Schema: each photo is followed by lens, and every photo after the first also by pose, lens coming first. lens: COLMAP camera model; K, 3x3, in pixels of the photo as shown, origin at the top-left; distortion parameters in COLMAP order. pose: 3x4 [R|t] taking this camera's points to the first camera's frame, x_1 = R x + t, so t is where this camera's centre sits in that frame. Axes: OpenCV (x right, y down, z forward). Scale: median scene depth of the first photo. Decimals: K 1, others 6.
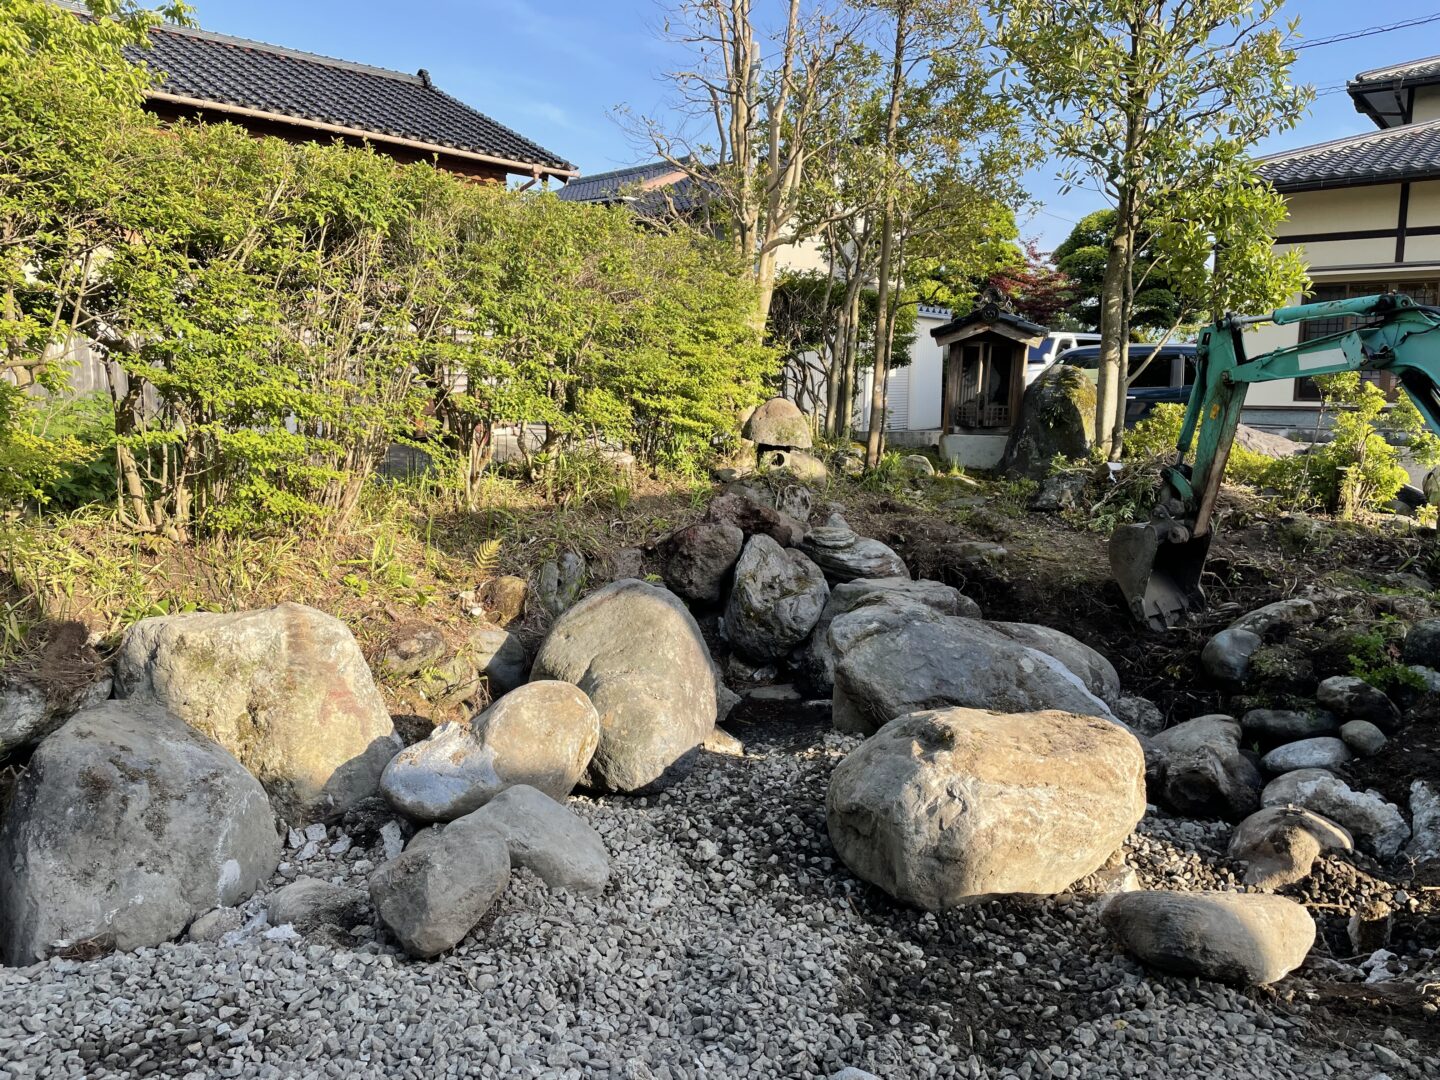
lens RADIAL K [[1085.2, 0, 727.4], [0, 1085.2, 524.7], [0, 0, 1]] dist [0.085363, -0.111119]
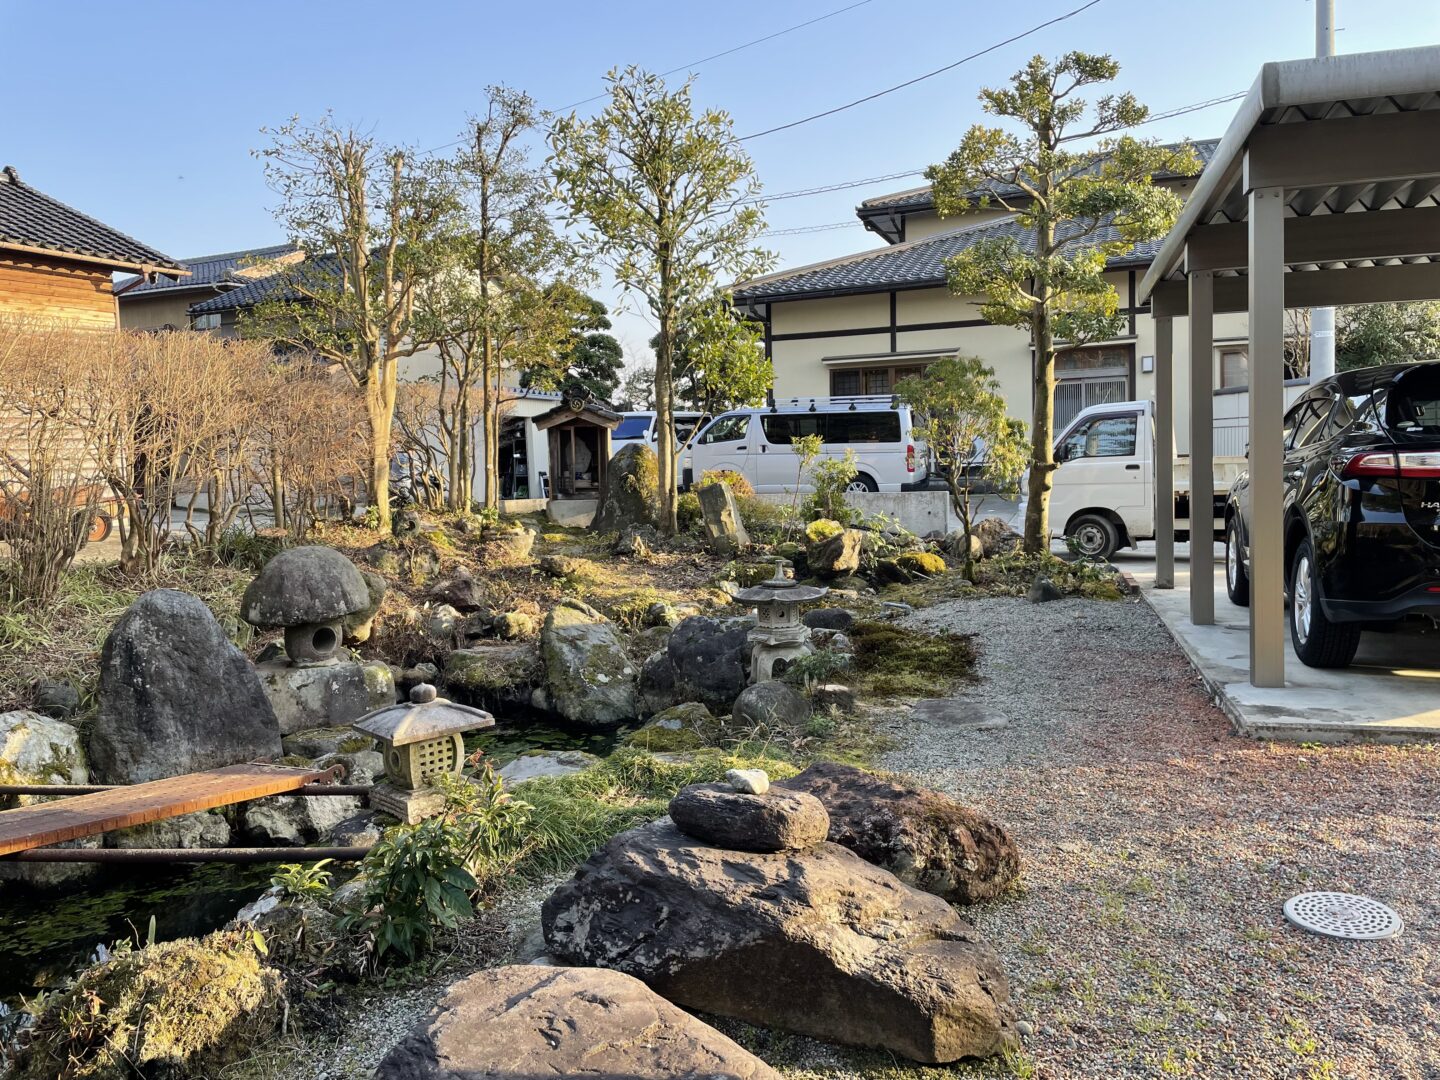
lens RADIAL K [[1085.2, 0, 717.3], [0, 1085.2, 523.1], [0, 0, 1]] dist [0.085363, -0.111119]
pose [[0.946168, -0.060676, 0.317938, -0.013878], [0.081600, 0.995260, -0.052903, 0.022837], [-0.313221, 0.075999, 0.946635, -0.223692]]
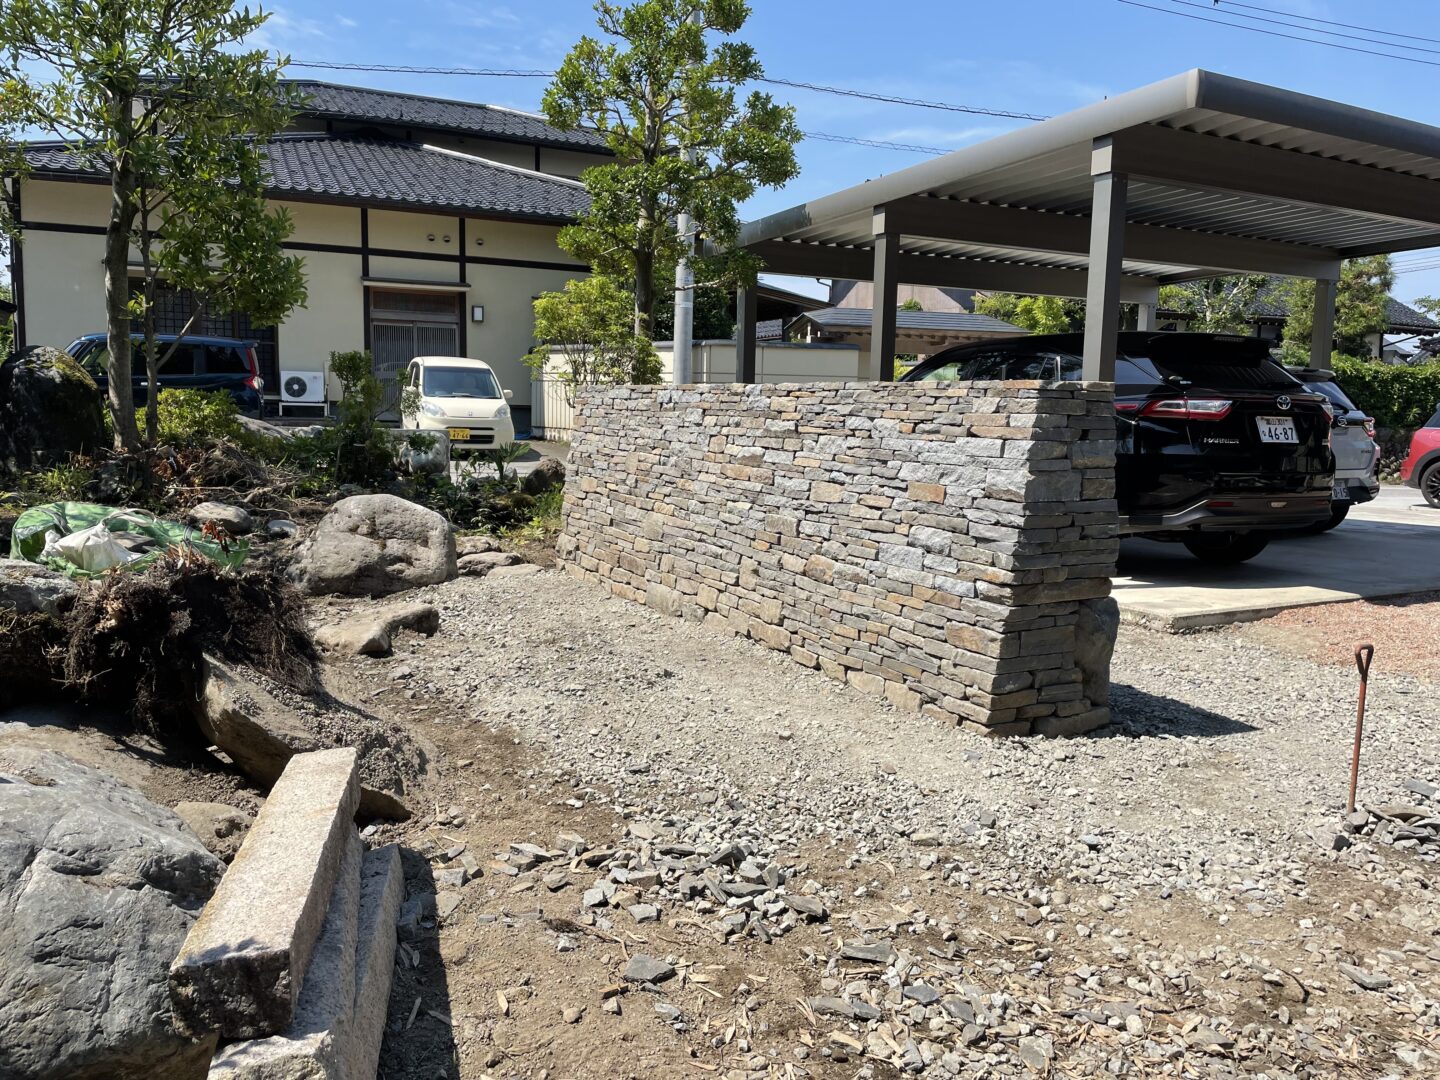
lens RADIAL K [[1085.2, 0, 712.6], [0, 1085.2, 531.9], [0, 0, 1]] dist [0.085363, -0.111119]
pose [[0.460155, -0.104743, 0.881638, -0.250852], [0.094270, 0.993167, 0.068790, -0.002176], [-0.882820, 0.051458, 0.466885, 0.078894]]
